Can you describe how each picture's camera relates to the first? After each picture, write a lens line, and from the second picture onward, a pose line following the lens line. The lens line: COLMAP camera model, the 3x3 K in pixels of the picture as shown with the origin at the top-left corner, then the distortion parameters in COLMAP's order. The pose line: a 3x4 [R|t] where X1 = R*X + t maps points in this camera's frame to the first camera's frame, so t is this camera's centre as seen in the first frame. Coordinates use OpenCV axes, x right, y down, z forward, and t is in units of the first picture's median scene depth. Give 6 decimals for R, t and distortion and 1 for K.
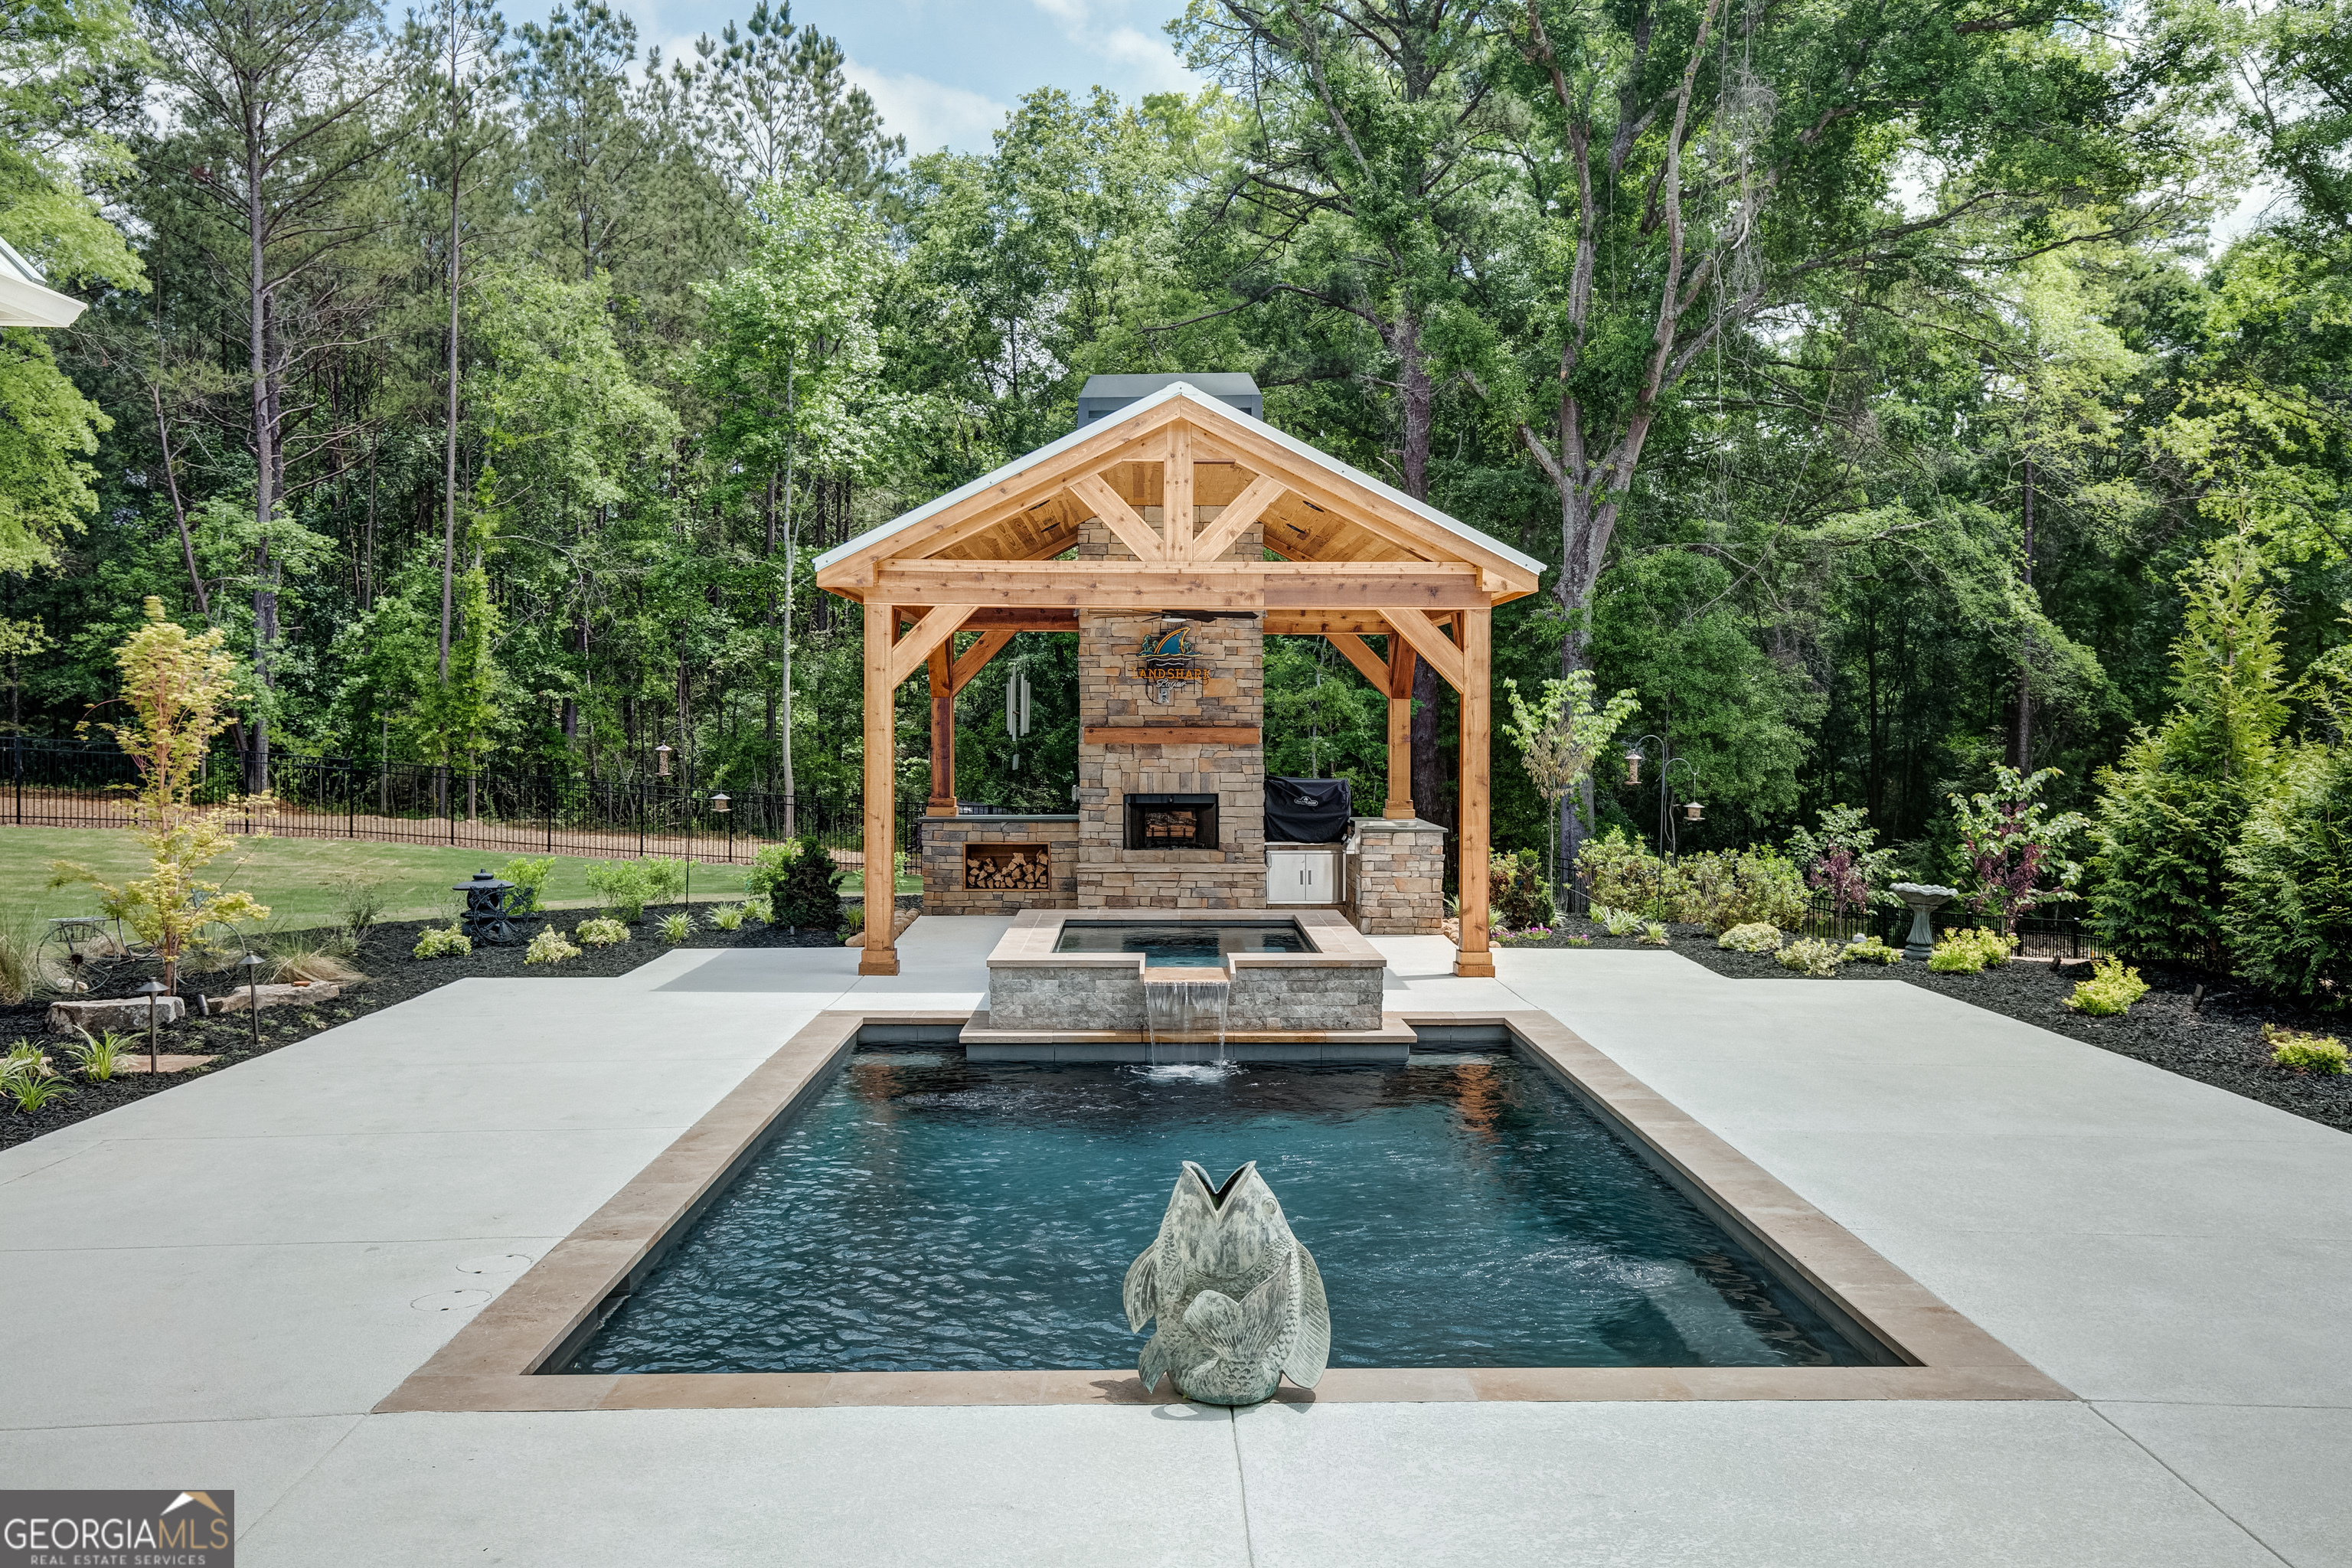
lens RADIAL K [[2076.6, 0, 1187.1], [0, 2076.6, 781.4], [0, 0, 1]] dist [0.052561, 0.027085]
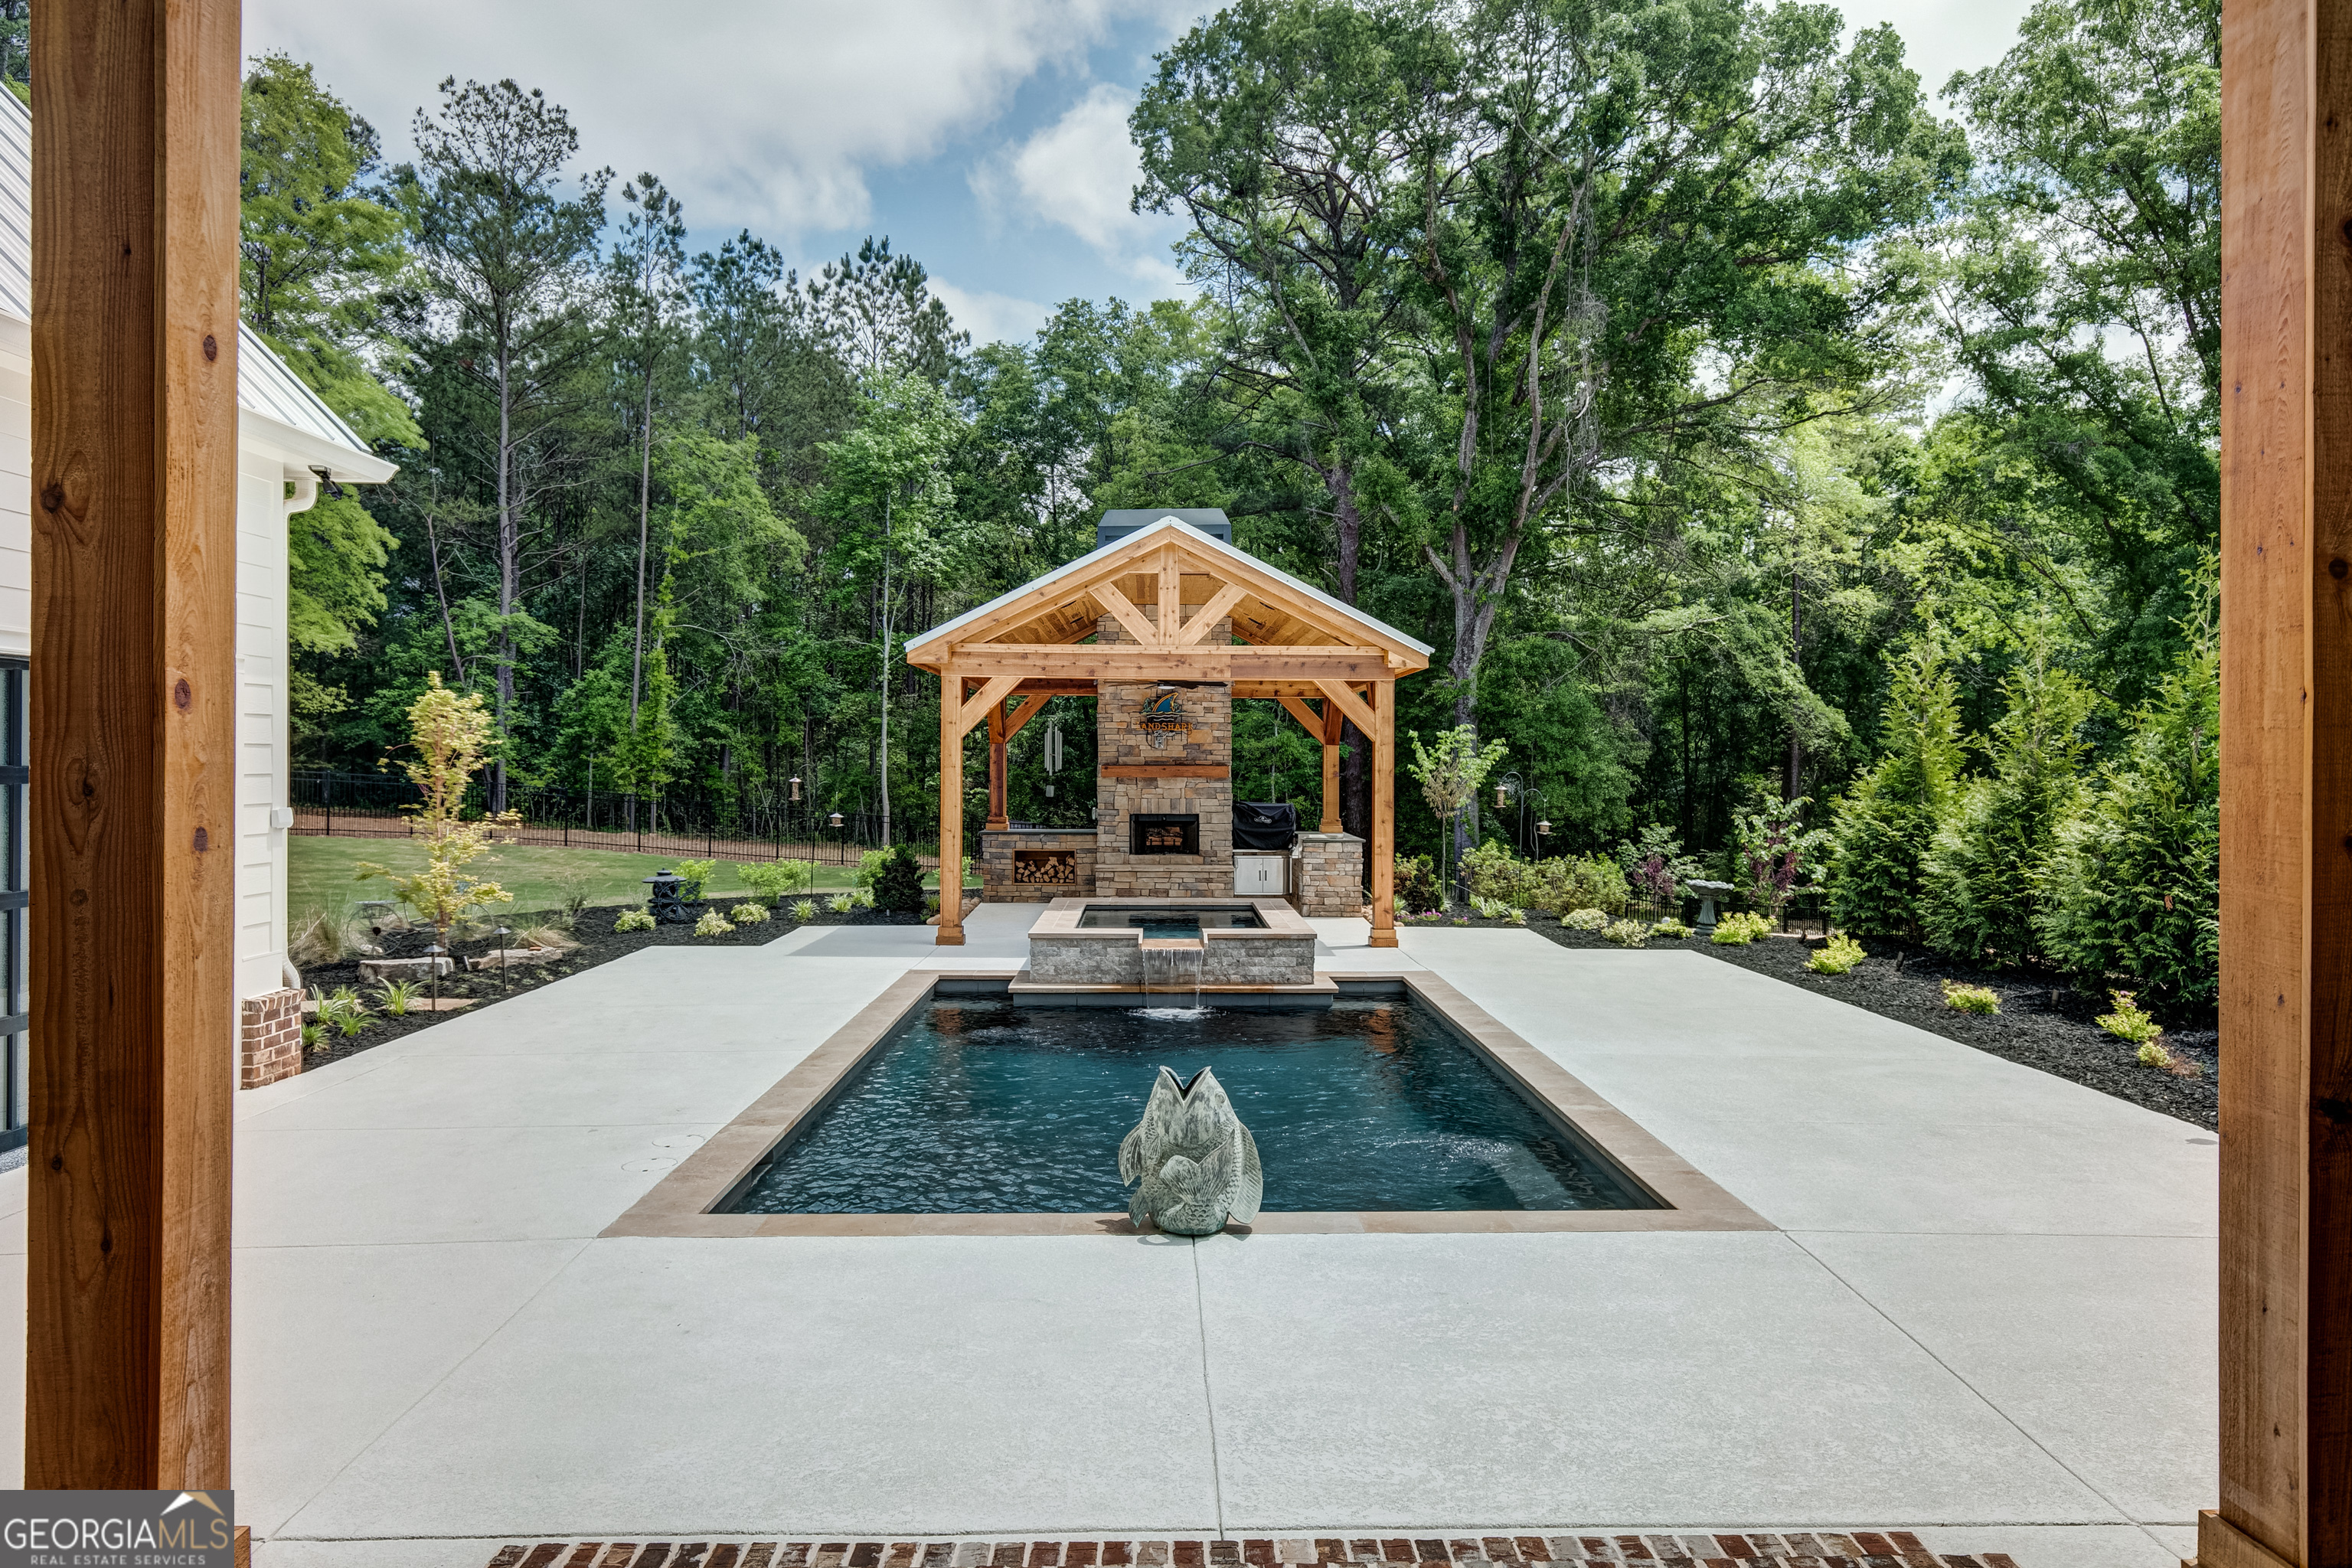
lens RADIAL K [[1547.7, 0, 1183.2], [0, 1547.7, 777.8], [0, 0, 1]] dist [0.017376, 0.006292]
pose [[0.999997, 0.002144, 0.000728, 0.003806], [-0.002130, 0.999823, -0.018691, 0.001122], [-0.000768, 0.018690, 0.999825, -0.021328]]
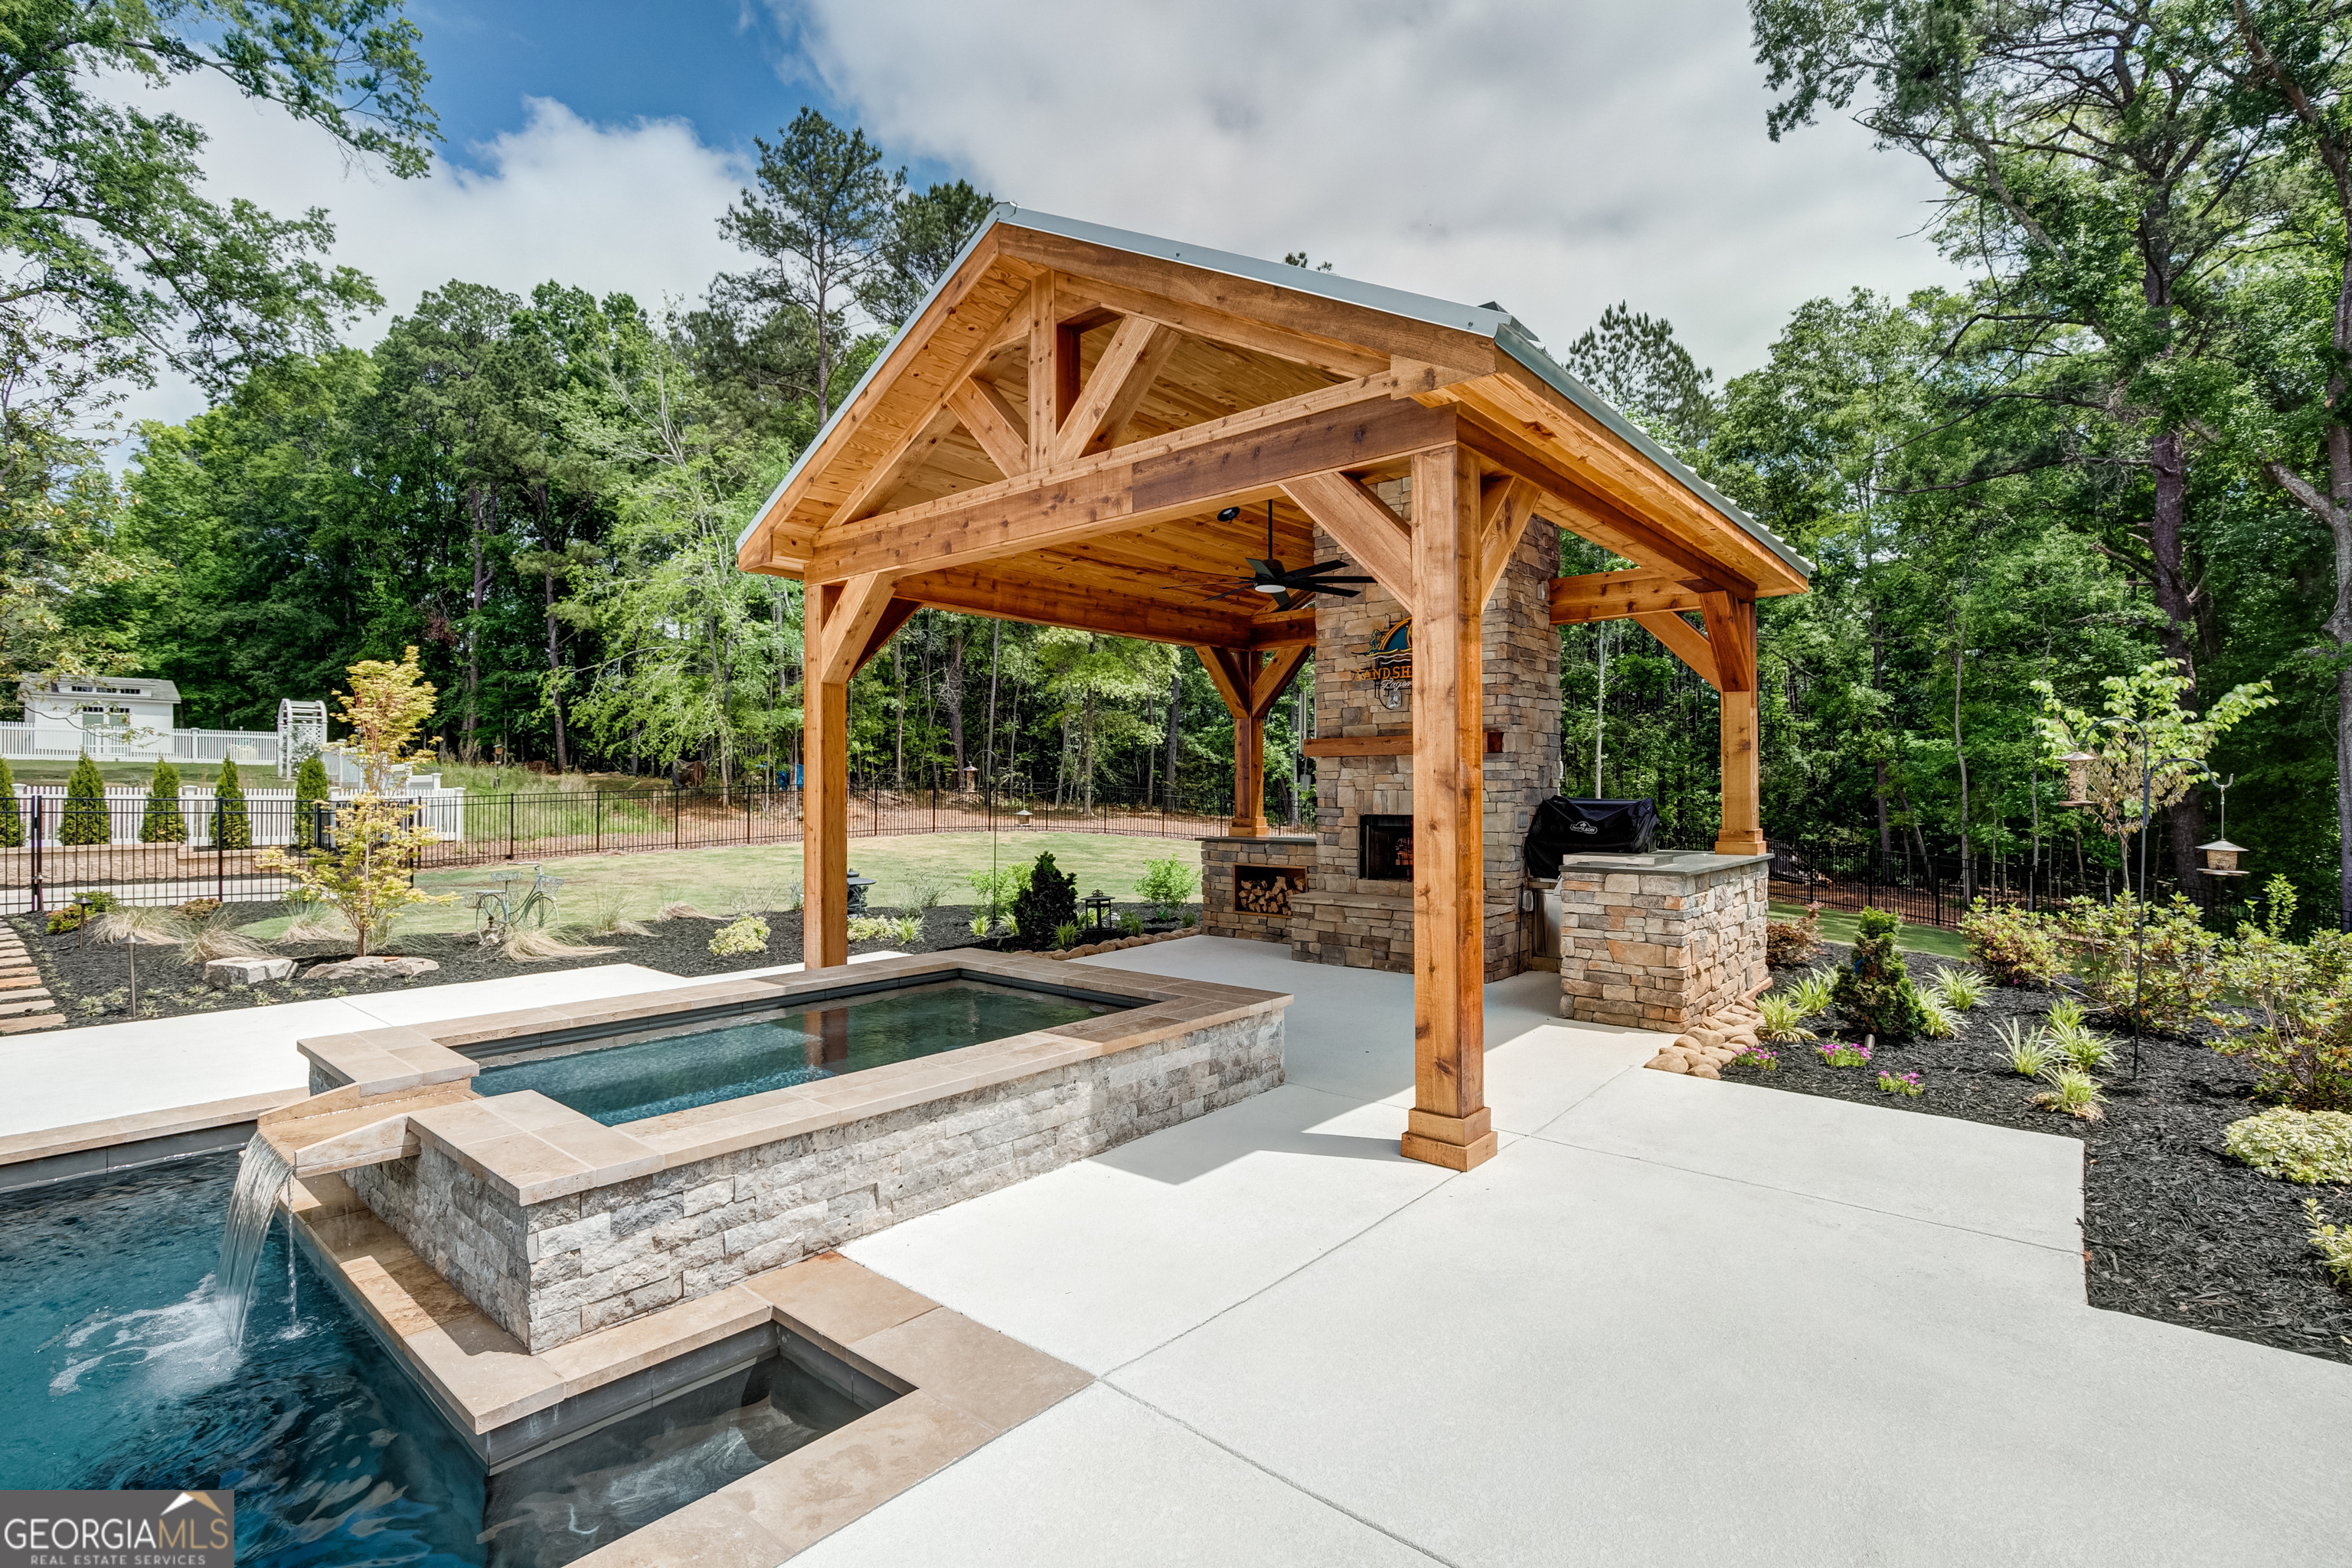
lens RADIAL K [[1095.8, 0, 1189.2], [0, 1095.8, 779.2], [0, 0, 1]] dist [-0.023821, 0.000299]
pose [[0.755960, -0.010805, -0.654529, 0.213464], [-0.014813, 0.999325, -0.033606, 0.007494], [0.654450, 0.035101, 0.755290, 0.595120]]
